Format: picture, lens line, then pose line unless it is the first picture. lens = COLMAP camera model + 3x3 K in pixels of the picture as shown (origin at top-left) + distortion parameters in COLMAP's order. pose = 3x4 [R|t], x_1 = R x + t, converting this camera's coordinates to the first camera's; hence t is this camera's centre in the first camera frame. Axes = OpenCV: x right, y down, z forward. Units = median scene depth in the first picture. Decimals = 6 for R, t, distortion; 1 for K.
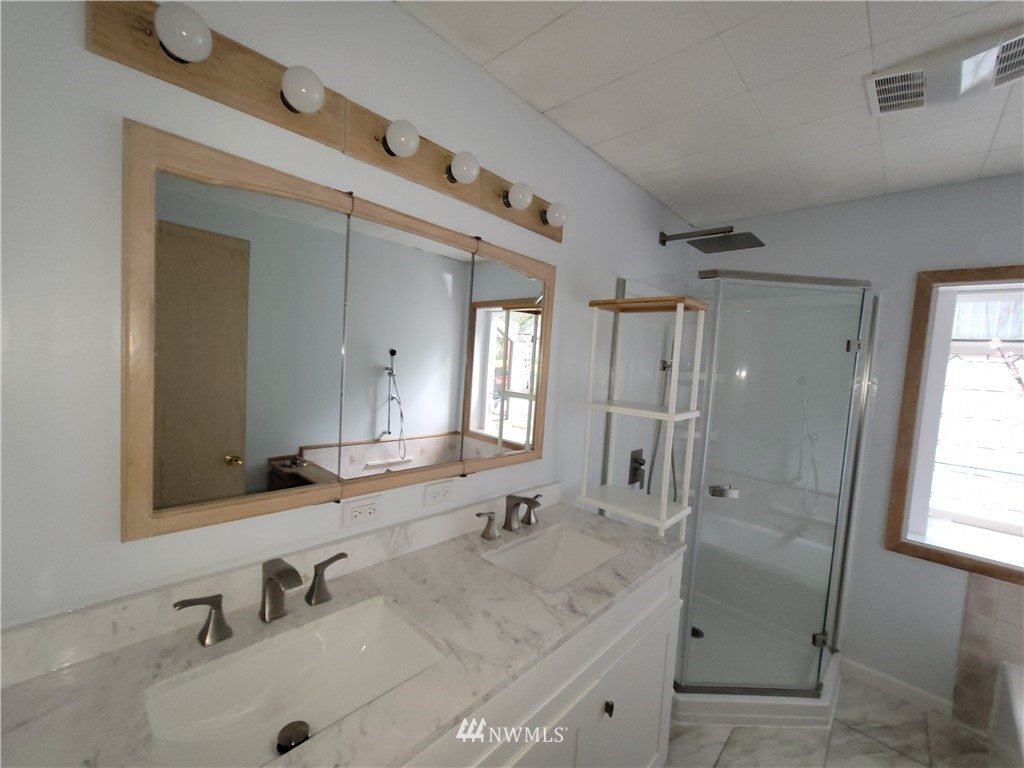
lens RADIAL K [[418.0, 0, 517.3], [0, 418.0, 387.4], [0, 0, 1]] dist [-0.003665, 0.002616]
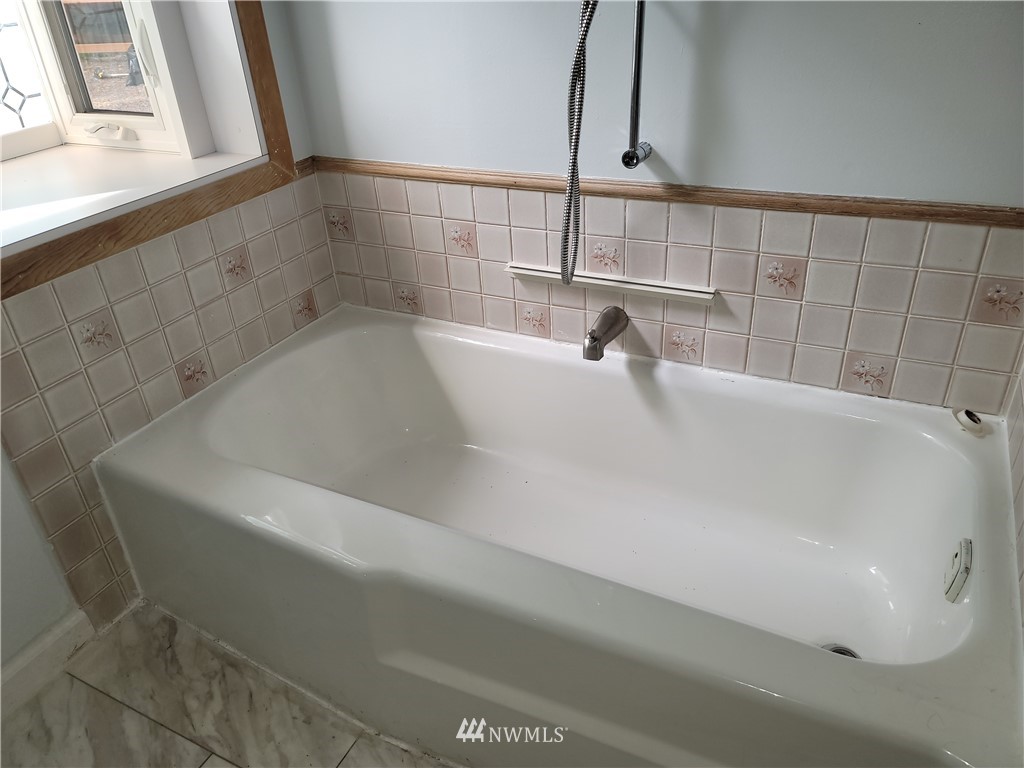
lens RADIAL K [[757.8, 0, 512.5], [0, 757.8, 378.6], [0, 0, 1]] dist [0.069684, -0.066254]
pose [[-0.272002, -0.530879, 0.802610, 0.444974], [0.097835, 0.814478, 0.571886, 0.169930], [-0.957310, 0.234077, -0.169601, 0.701575]]
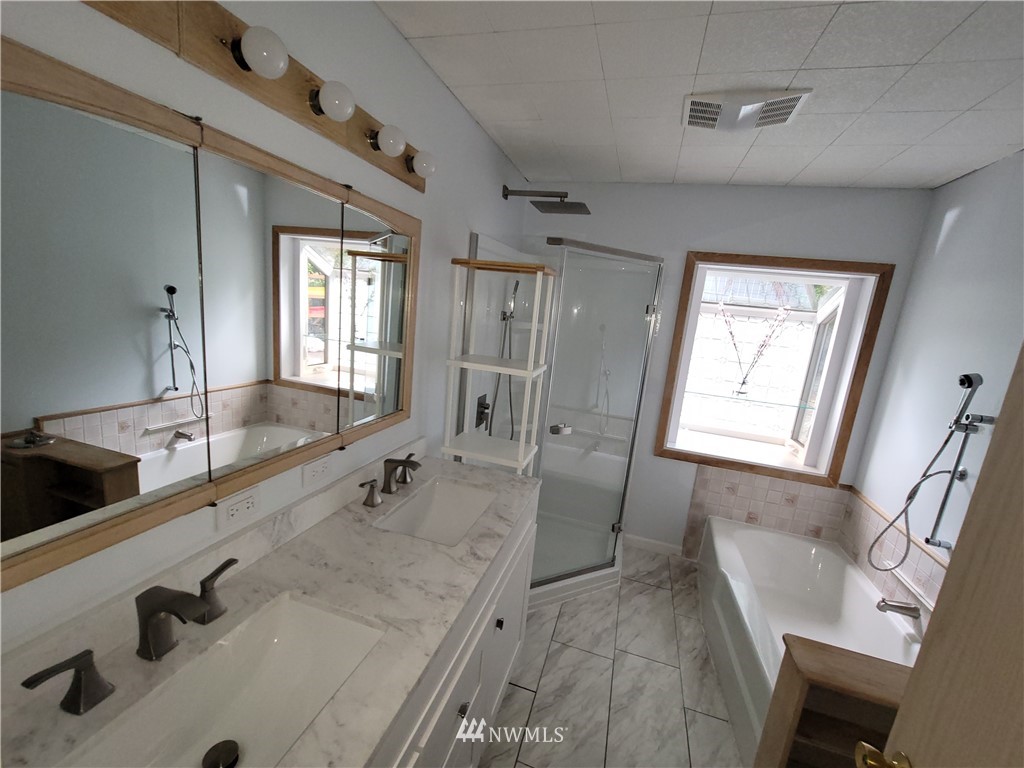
lens RADIAL K [[418.0, 0, 516.5], [0, 418.0, 387.7], [0, 0, 1]] dist [-0.003665, 0.002616]
pose [[0.898837, -0.061854, 0.433897, -0.136108], [-0.011108, 0.986458, 0.163636, -0.065983], [-0.438143, -0.151901, 0.885978, 0.003890]]
